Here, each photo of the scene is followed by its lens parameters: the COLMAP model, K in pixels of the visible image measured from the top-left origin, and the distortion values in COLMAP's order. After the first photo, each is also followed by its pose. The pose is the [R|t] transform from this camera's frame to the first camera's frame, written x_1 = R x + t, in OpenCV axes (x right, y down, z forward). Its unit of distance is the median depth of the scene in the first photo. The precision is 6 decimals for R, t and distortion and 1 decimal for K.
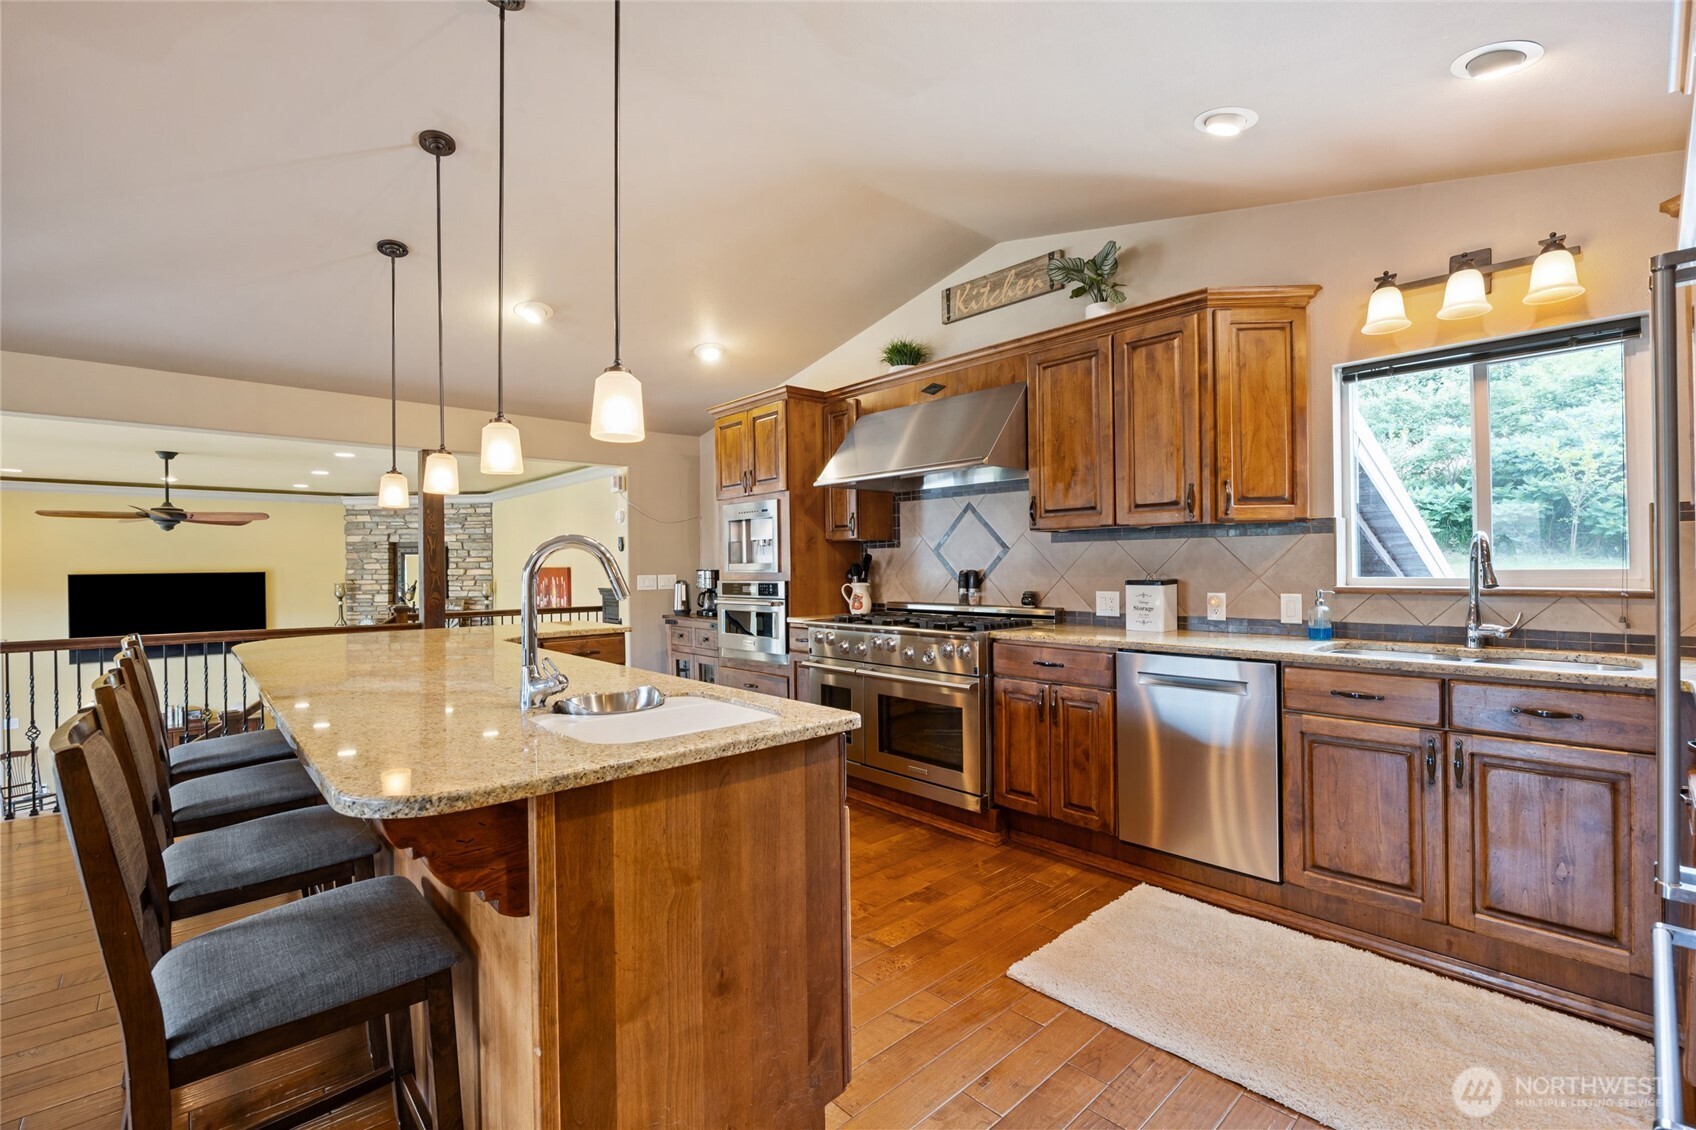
lens RADIAL K [[740.6, 0, 852.0], [0, 740.6, 567.0], [0, 0, 1]] dist [-0.015563, 0.000102]
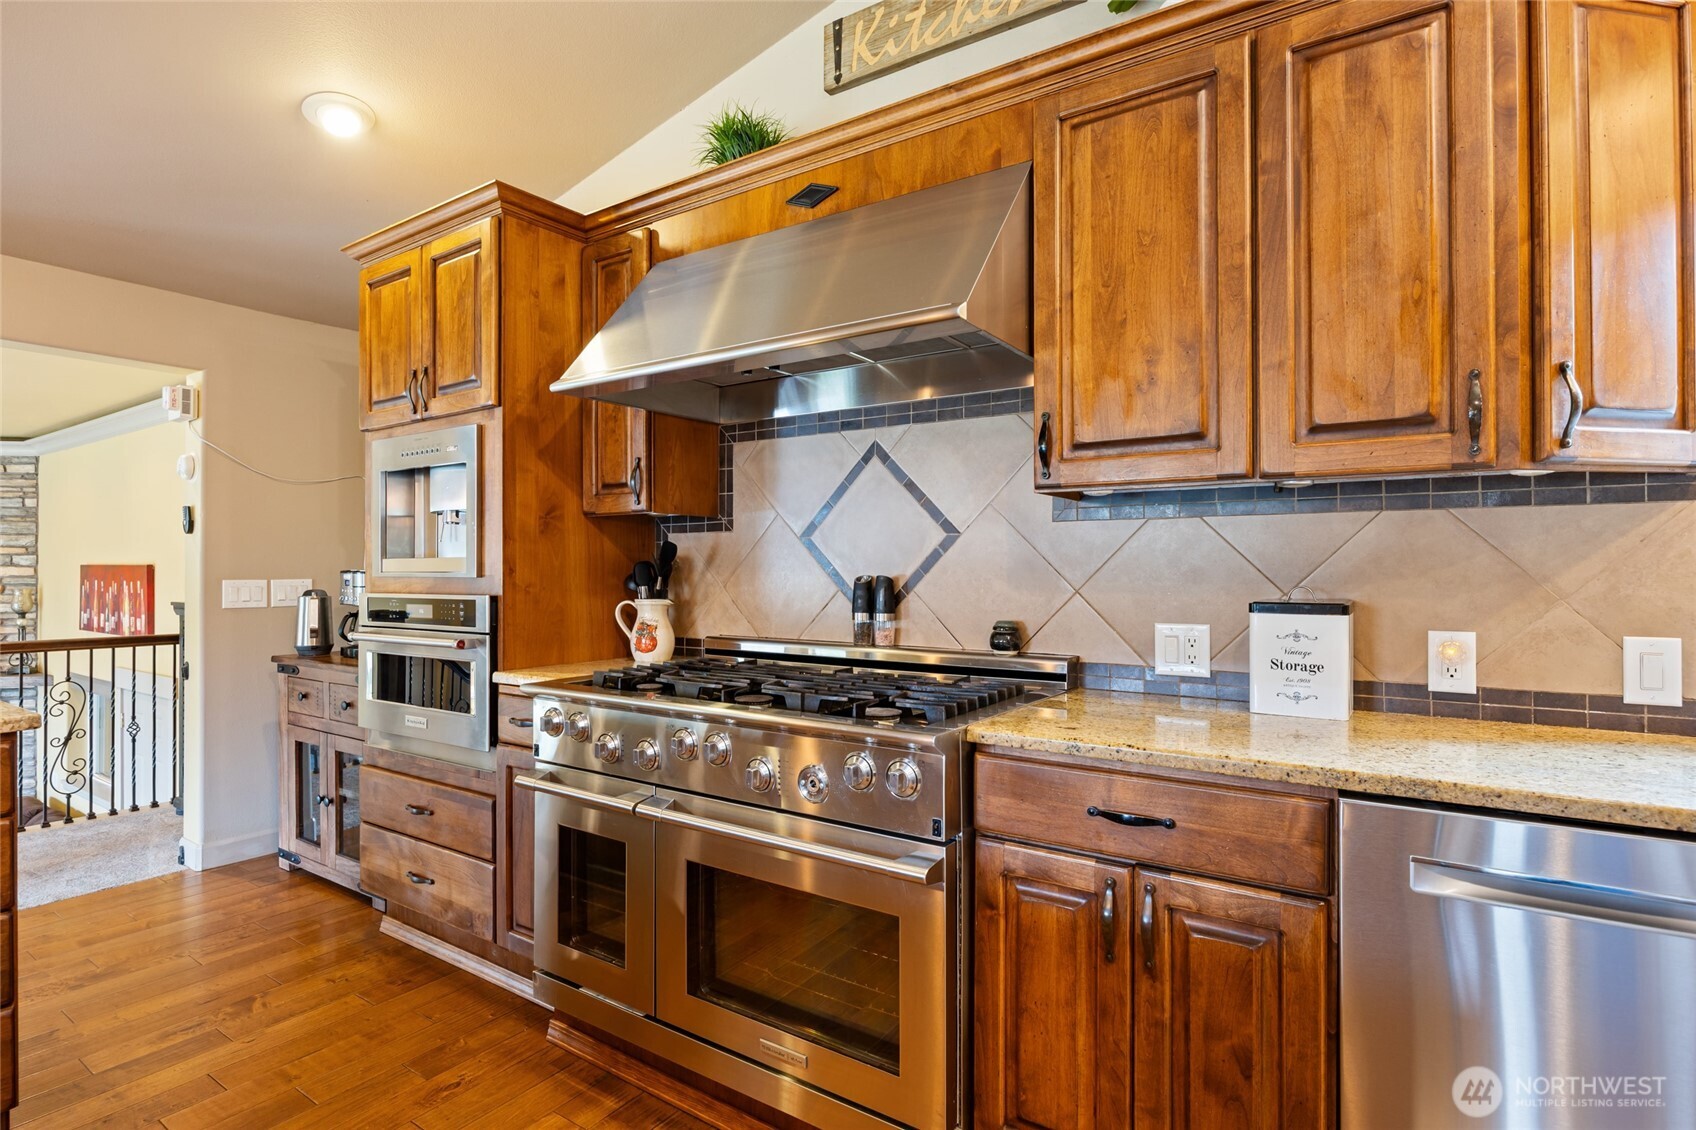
lens RADIAL K [[853.5, 0, 848.0], [0, 853.5, 565.0], [0, 0, 1]] dist [-0.008790, -0.000043]
pose [[0.974781, 0.012481, 0.222816, 0.012510], [-0.010625, 0.999898, -0.009524, 0.002286], [-0.222912, 0.006916, 0.974814, 0.457054]]
